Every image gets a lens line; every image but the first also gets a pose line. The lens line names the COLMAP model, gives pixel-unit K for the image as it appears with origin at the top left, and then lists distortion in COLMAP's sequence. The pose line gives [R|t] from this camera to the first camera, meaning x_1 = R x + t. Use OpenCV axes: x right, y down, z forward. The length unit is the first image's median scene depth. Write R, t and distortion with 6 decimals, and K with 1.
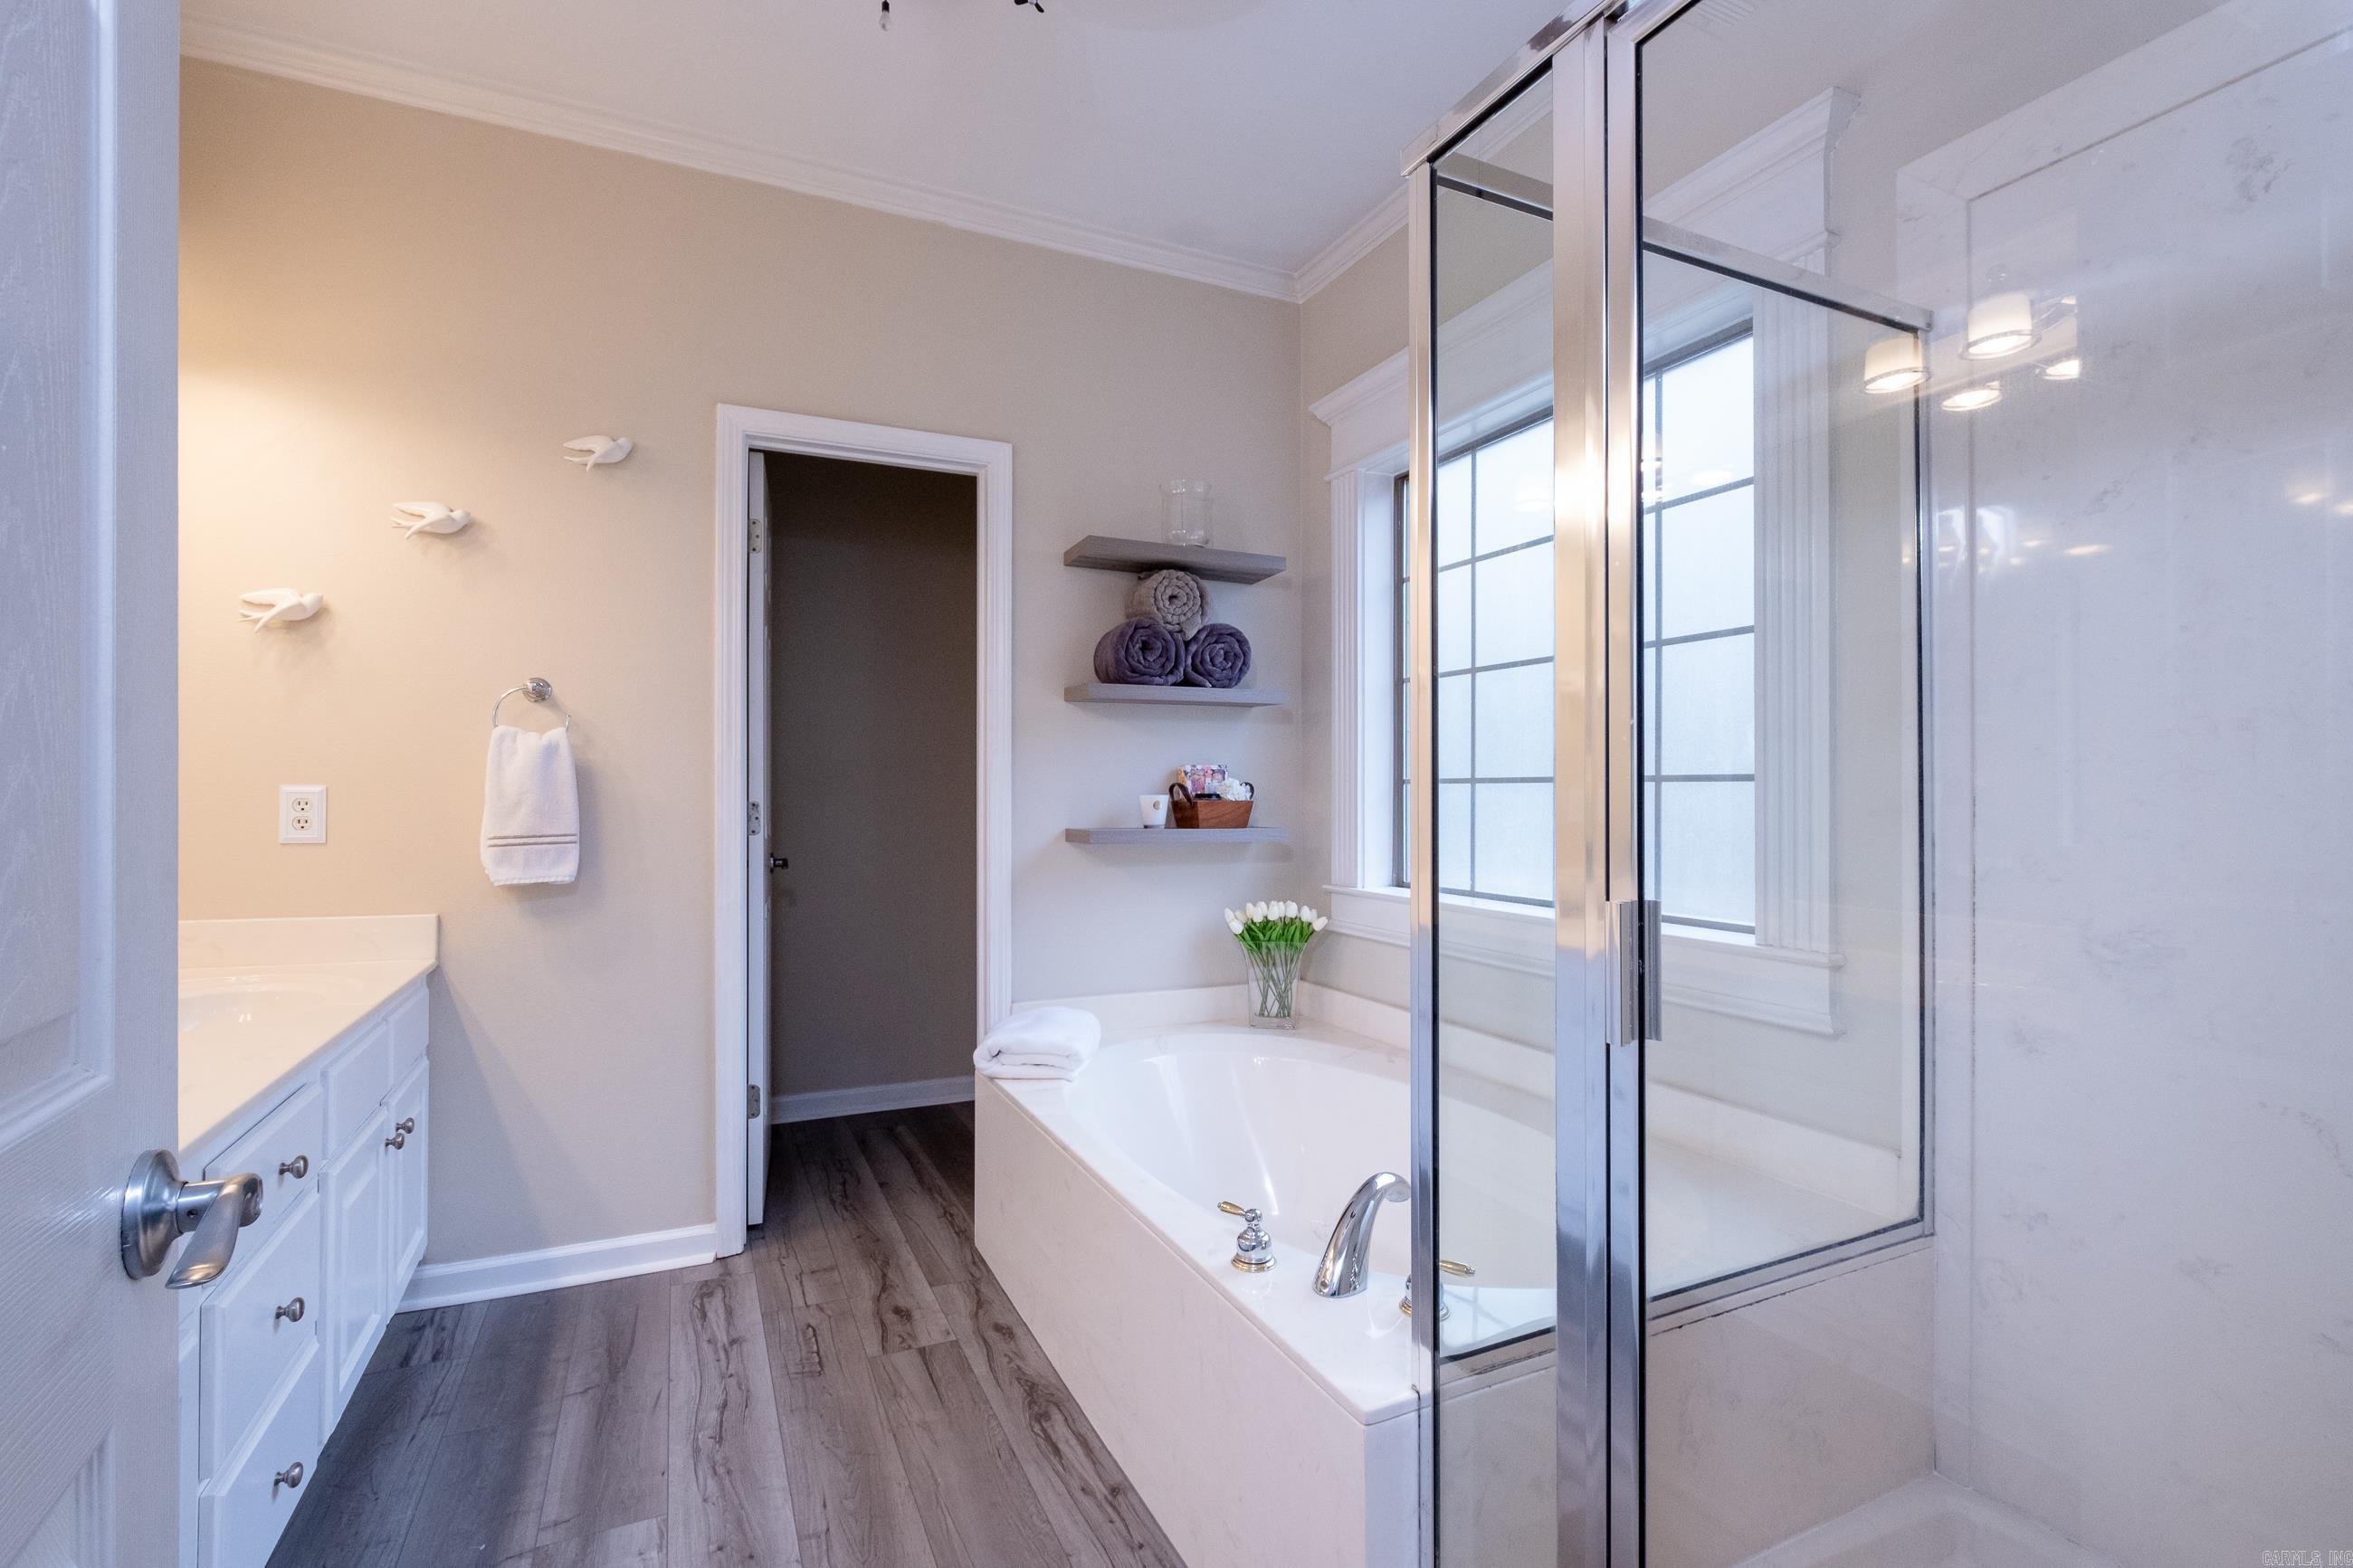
lens RADIAL K [[1043.2, 0, 1183.5], [0, 1043.2, 776.5], [0, 0, 1]] dist [-0.002456, 0.000368]
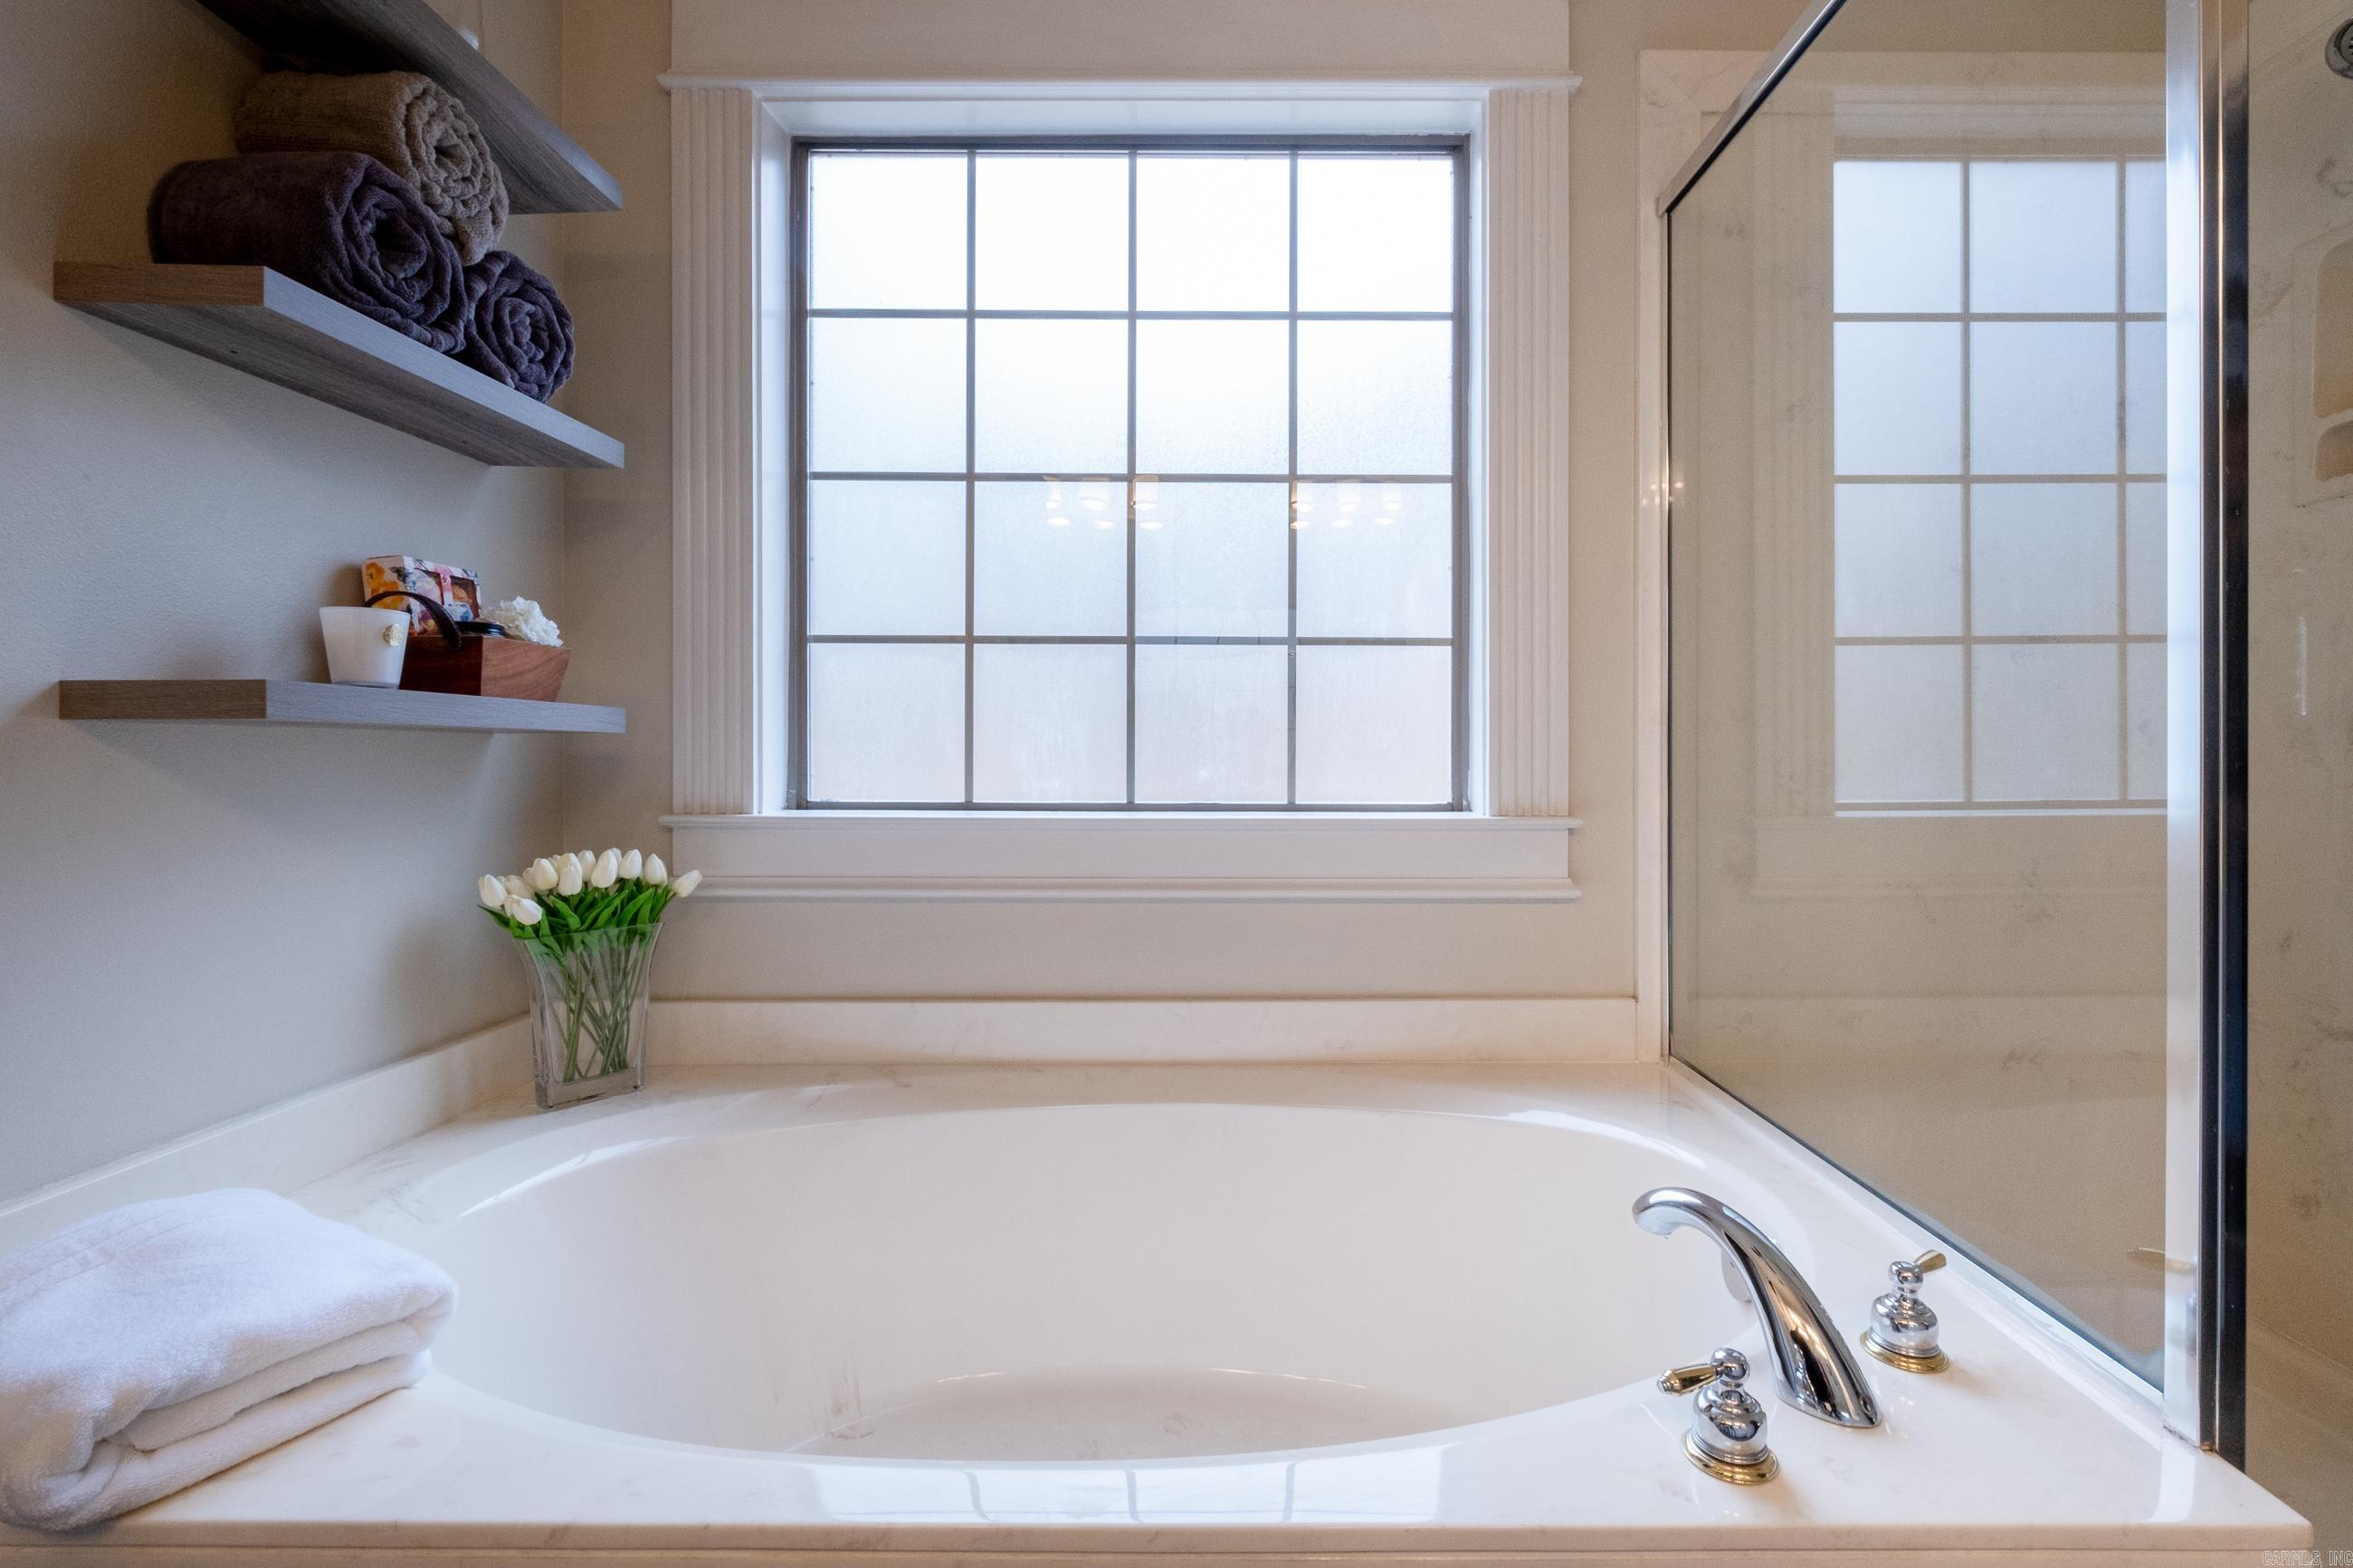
lens RADIAL K [[1085.0, 0, 1184.2], [0, 1085.0, 751.8], [0, 0, 1]] dist [-0.000694, -0.000127]
pose [[0.437082, 0.005111, 0.899407, -0.267189], [-0.014766, 0.999890, 0.001494, 0.067030], [-0.899300, -0.013933, 0.437110, 0.516114]]
